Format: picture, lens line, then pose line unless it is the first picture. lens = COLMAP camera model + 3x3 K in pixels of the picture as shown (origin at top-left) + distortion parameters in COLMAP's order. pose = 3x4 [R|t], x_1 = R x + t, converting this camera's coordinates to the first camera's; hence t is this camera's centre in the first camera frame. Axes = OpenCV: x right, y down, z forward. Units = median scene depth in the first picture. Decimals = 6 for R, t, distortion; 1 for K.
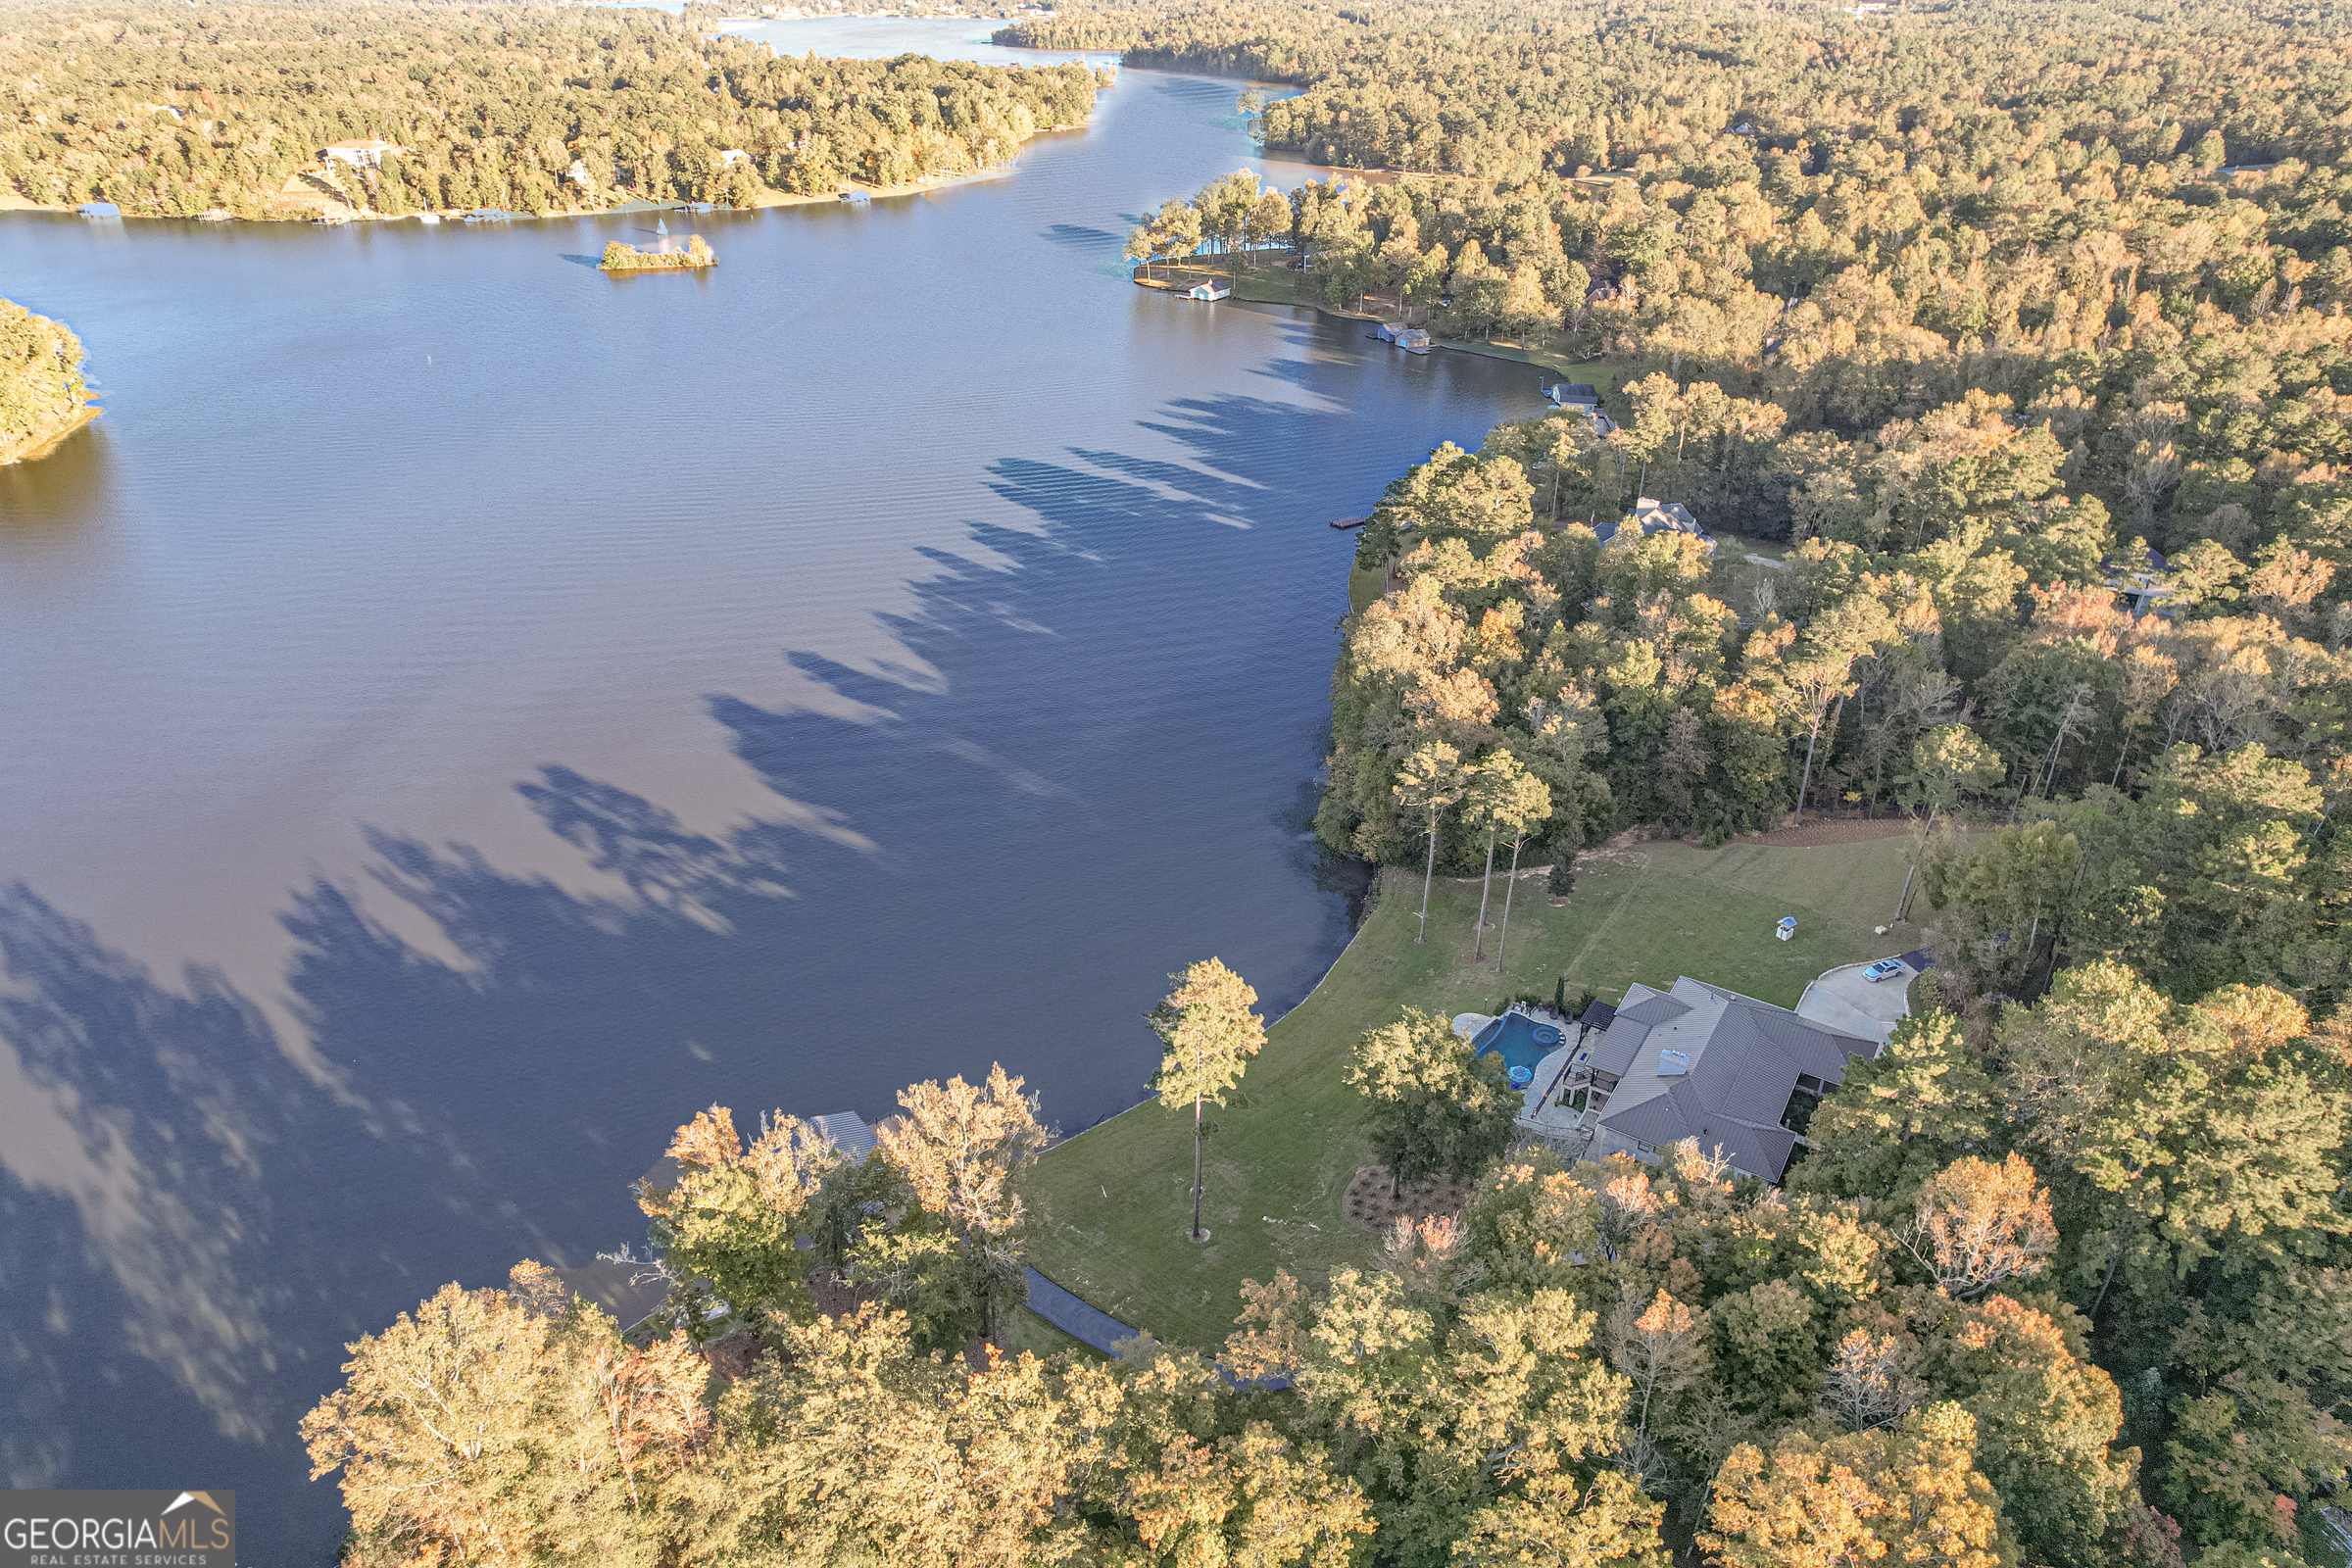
lens RADIAL K [[1516.4, 0, 1164.4], [0, 1516.4, 789.5], [0, 0, 1]] dist [-0.077081, 0.072376]
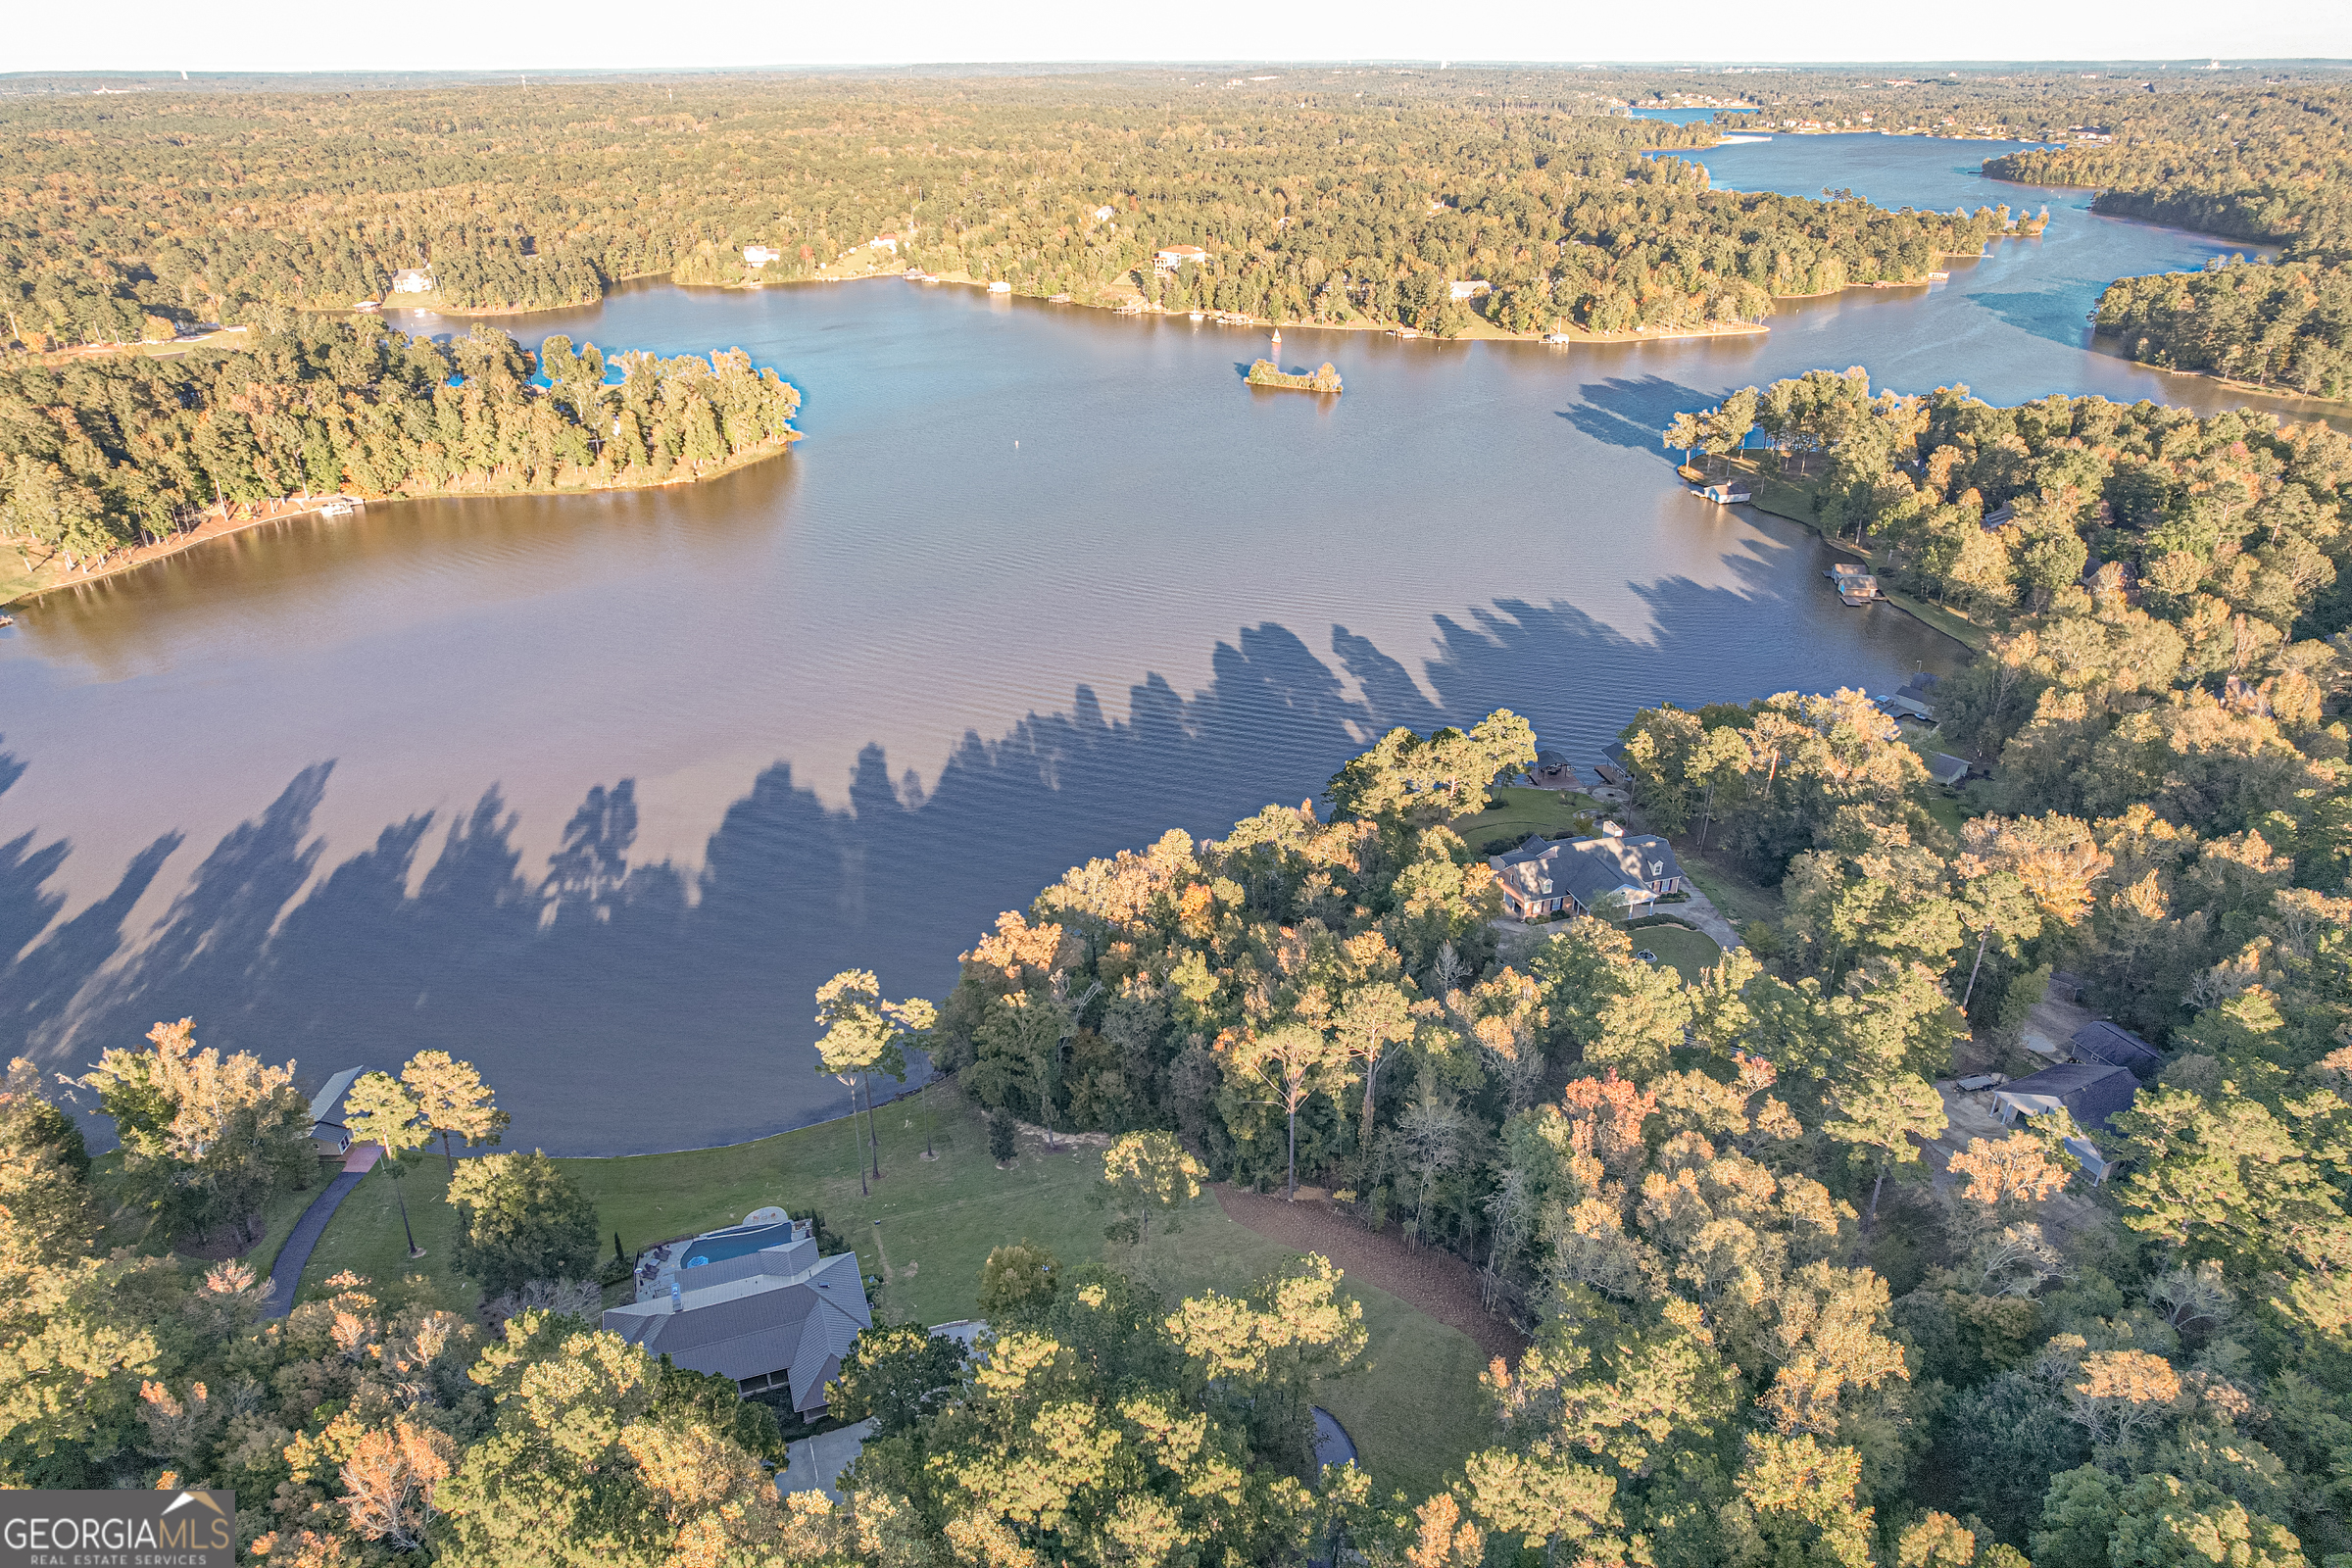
lens RADIAL K [[1516.4, 0, 1186.5], [0, 1516.4, 790.5], [0, 0, 1]] dist [-0.077081, 0.072376]
pose [[0.794736, 0.265868, -0.545628, 0.248299], [-0.292520, 0.955444, 0.039489, -0.070375], [0.531815, 0.128224, 0.837097, 0.045701]]
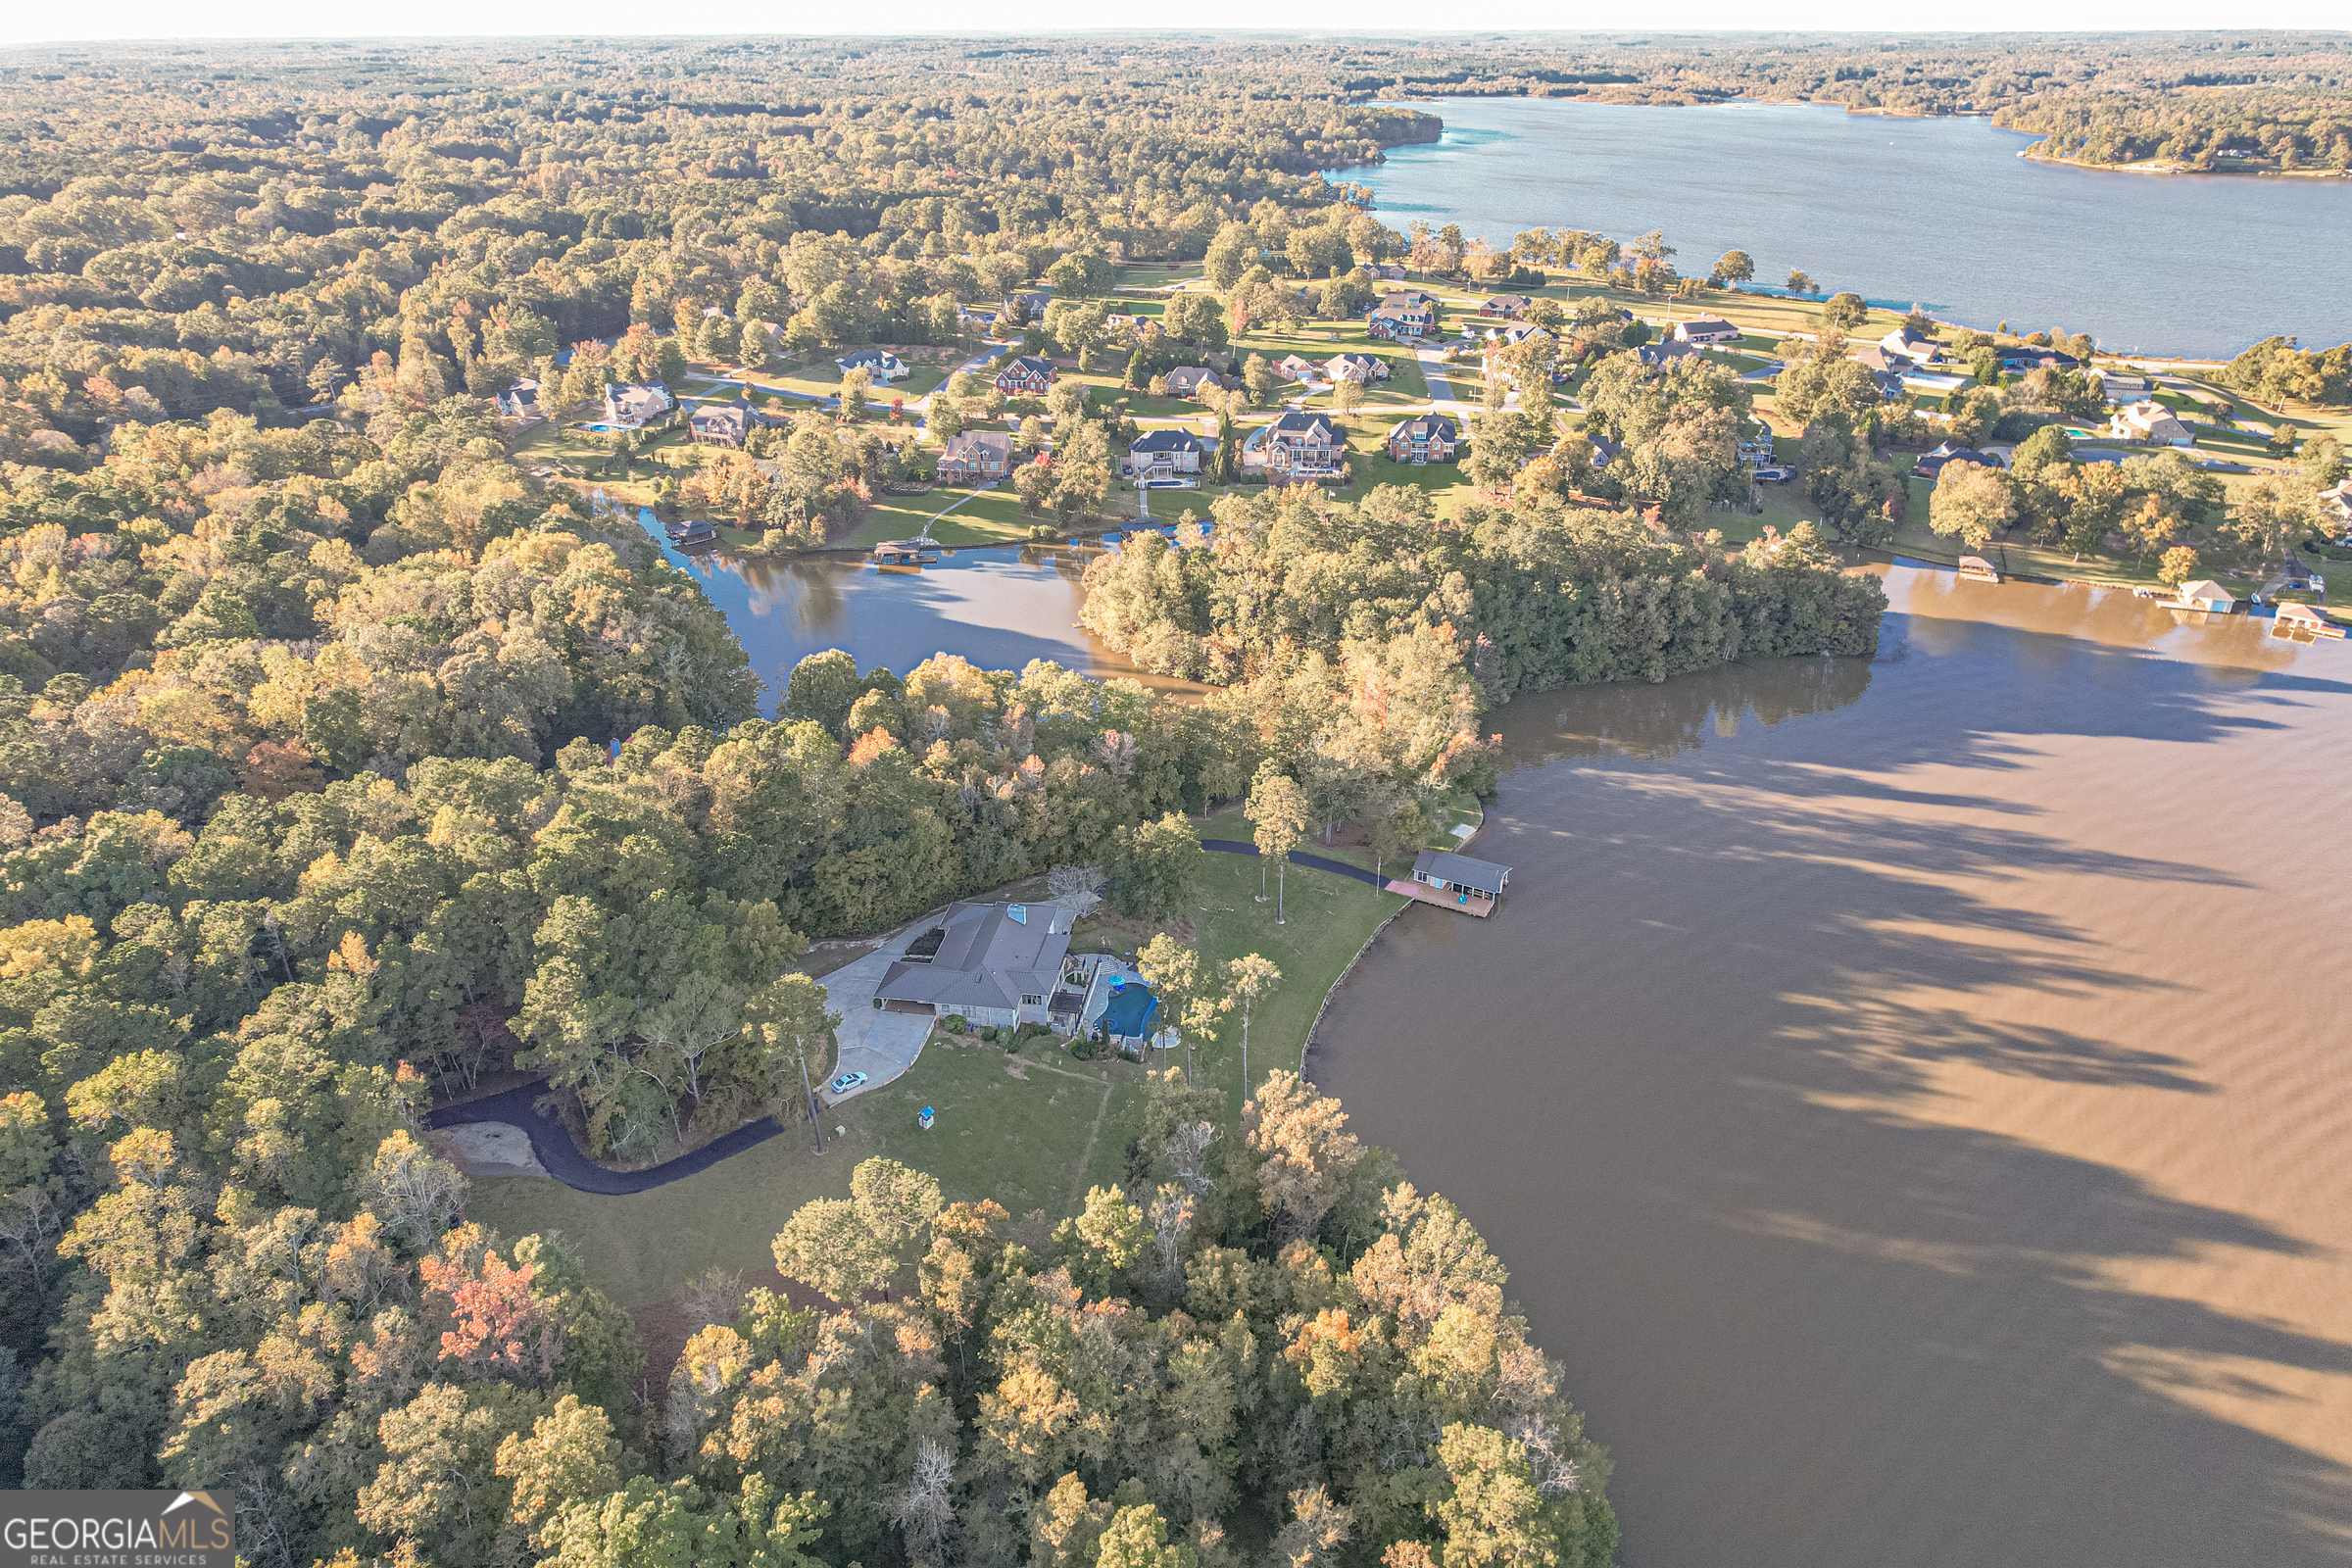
lens RADIAL K [[1516.4, 0, 1167.7], [0, 1516.4, 772.9], [0, 0, 1]] dist [-0.077081, 0.072376]
pose [[-0.910582, 0.185792, -0.369218, 0.161585], [-0.202197, 0.578868, 0.789955, -0.245194], [0.360496, 0.793973, -0.489540, 0.360842]]
